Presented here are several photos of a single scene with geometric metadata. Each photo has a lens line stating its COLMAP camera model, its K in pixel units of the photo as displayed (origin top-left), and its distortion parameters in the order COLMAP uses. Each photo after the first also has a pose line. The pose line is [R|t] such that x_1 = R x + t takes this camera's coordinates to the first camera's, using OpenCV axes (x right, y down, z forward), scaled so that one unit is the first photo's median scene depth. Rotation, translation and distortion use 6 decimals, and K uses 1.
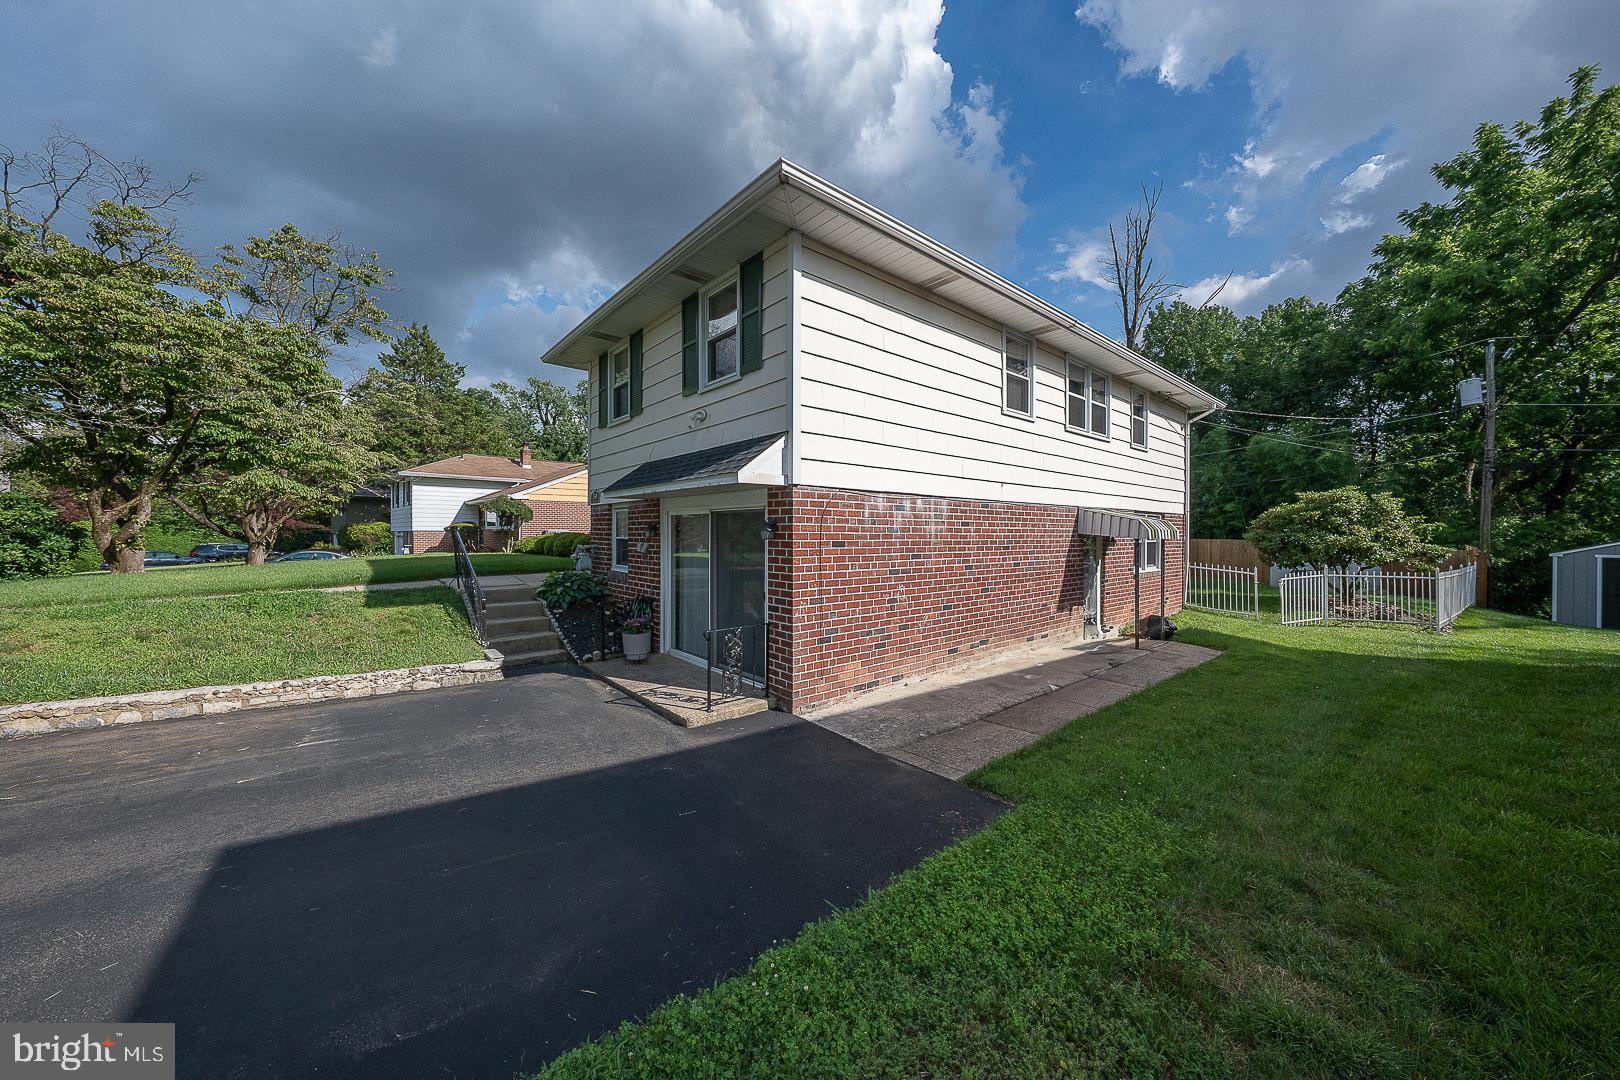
lens RADIAL K [[569.0, 0, 797.3], [0, 569.0, 534.7], [0, 0, 1]] dist [-0.015752, 0.003515]
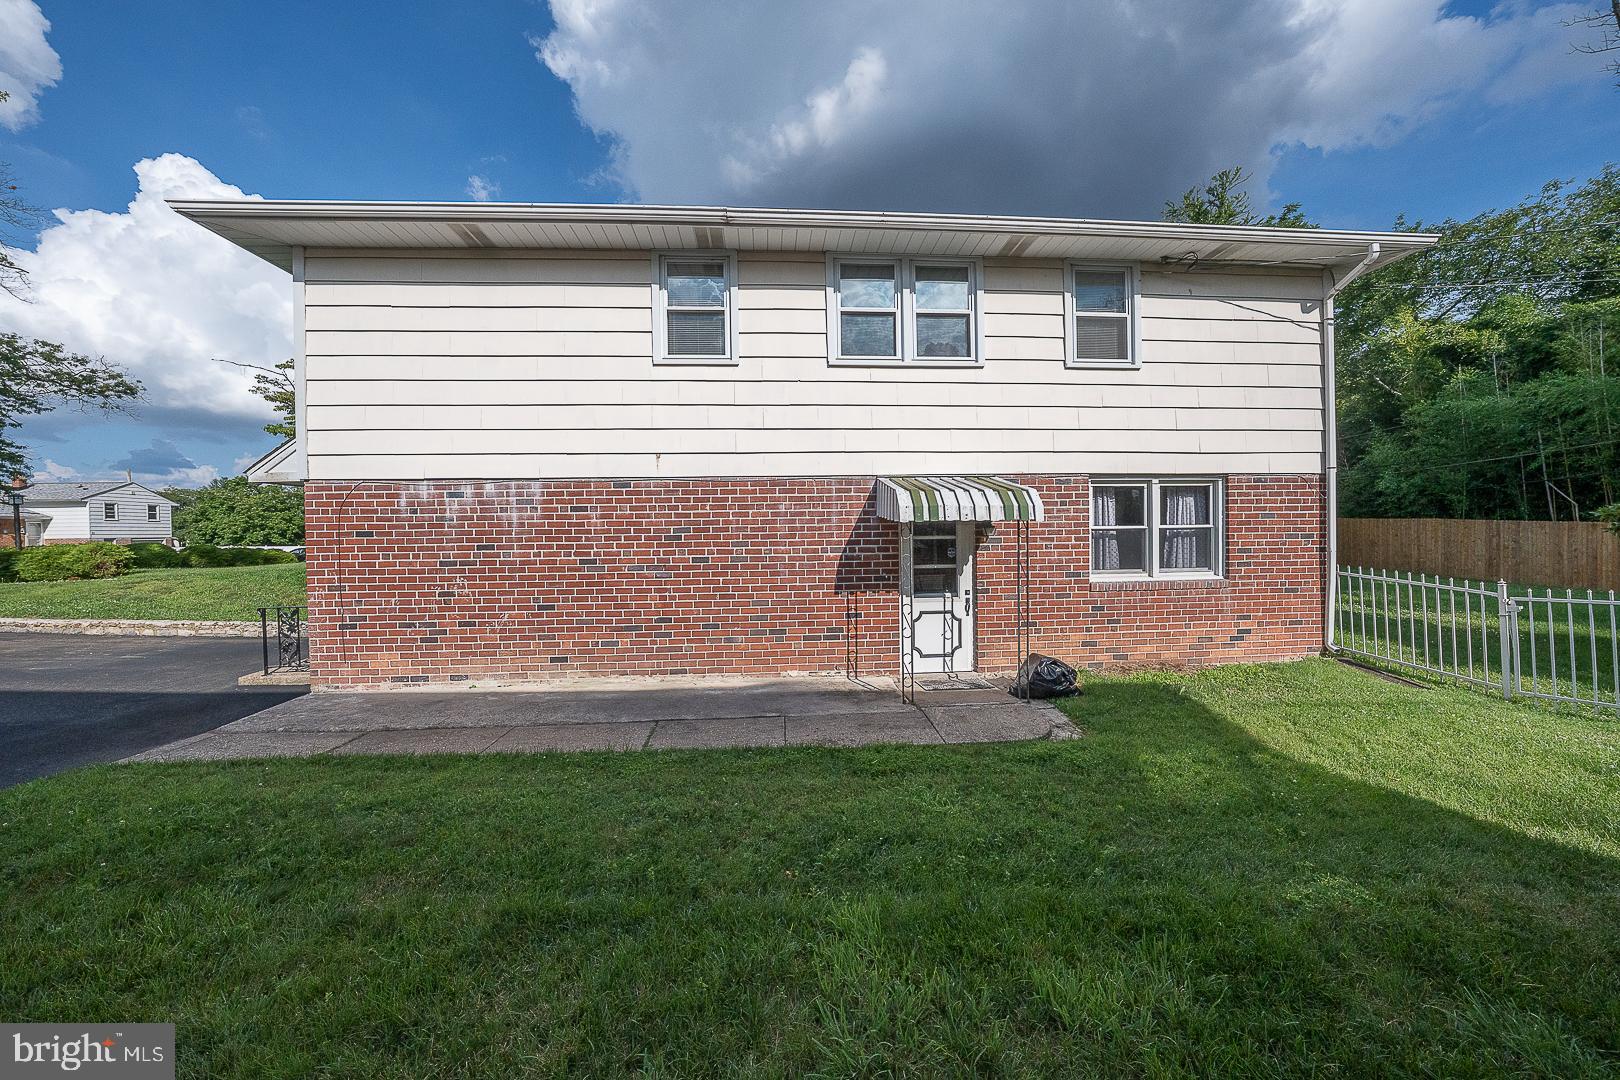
lens RADIAL K [[555.2, 0, 803.5], [0, 555.2, 535.5], [0, 0, 1]] dist [-0.022891, 0.003725]
pose [[0.805792, -0.011396, -0.592089, 1.080430], [0.015663, 0.999875, 0.002071, 0.024208], [0.591992, -0.010943, 0.805870, 0.565849]]
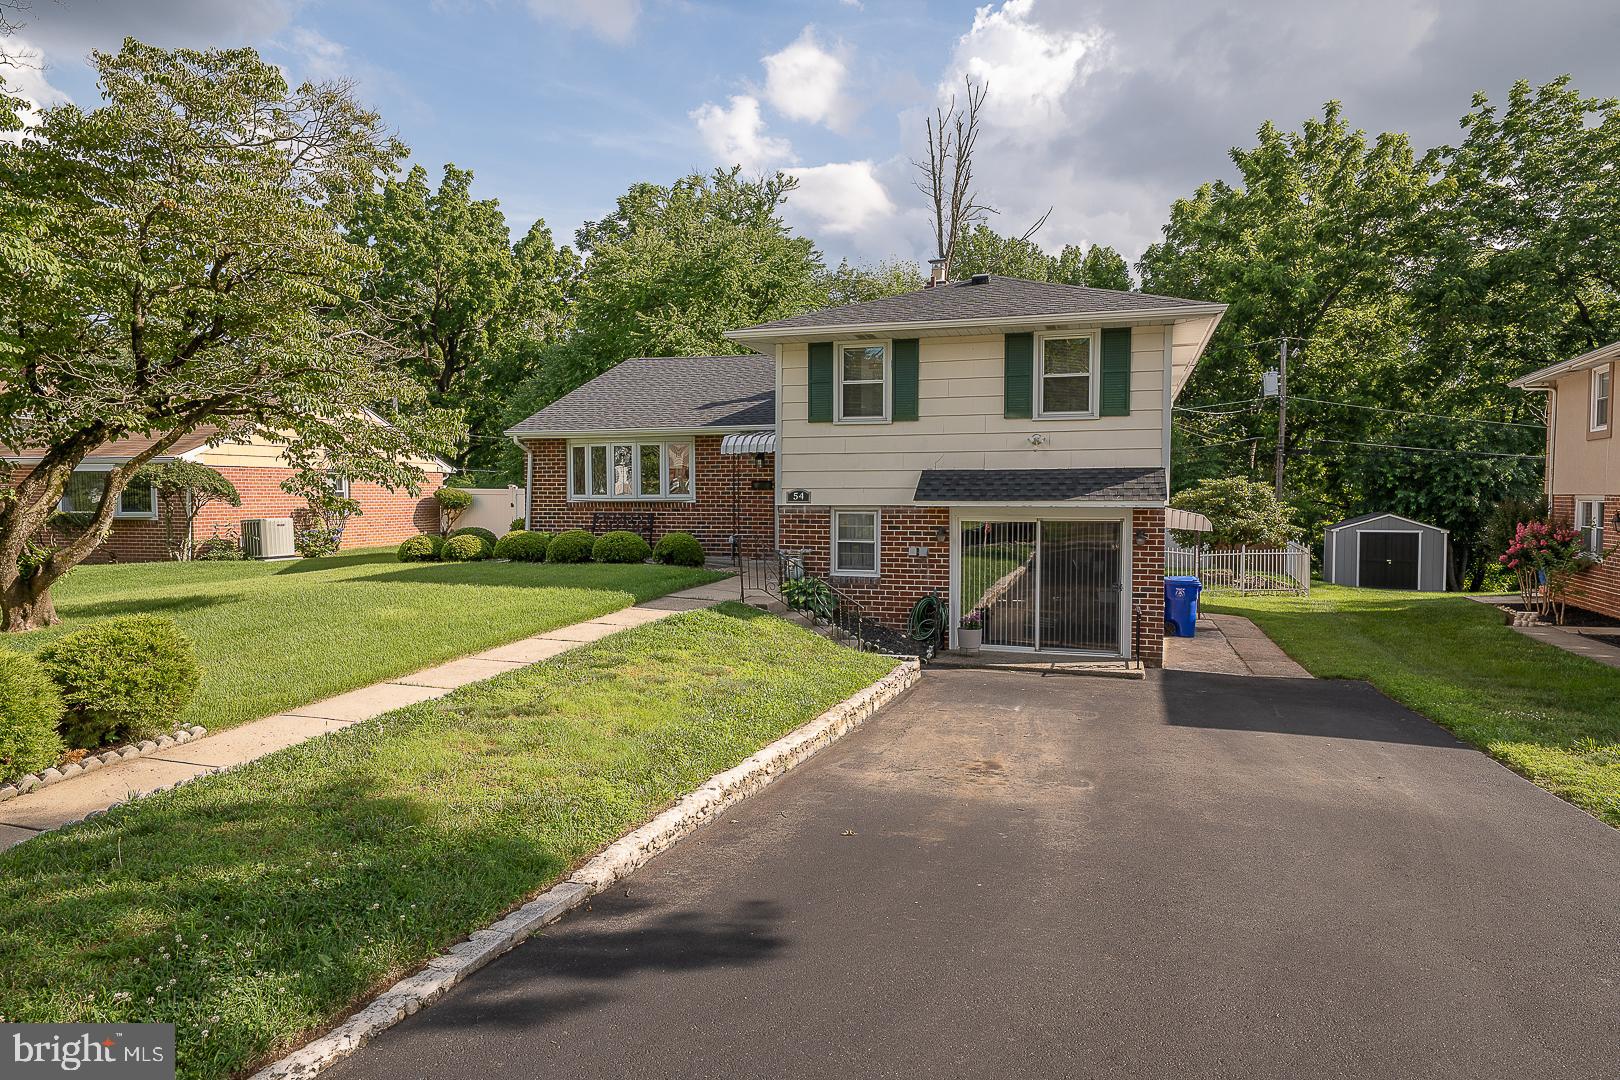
lens RADIAL K [[958.8, 0, 814.7], [0, 958.8, 544.6], [0, 0, 1]] dist [0.000243, 0.000980]
pose [[0.853368, -0.029316, 0.520485, -1.549059], [0.004666, 0.998807, 0.048606, -0.087062], [-0.521289, -0.039050, 0.852486, -0.445395]]
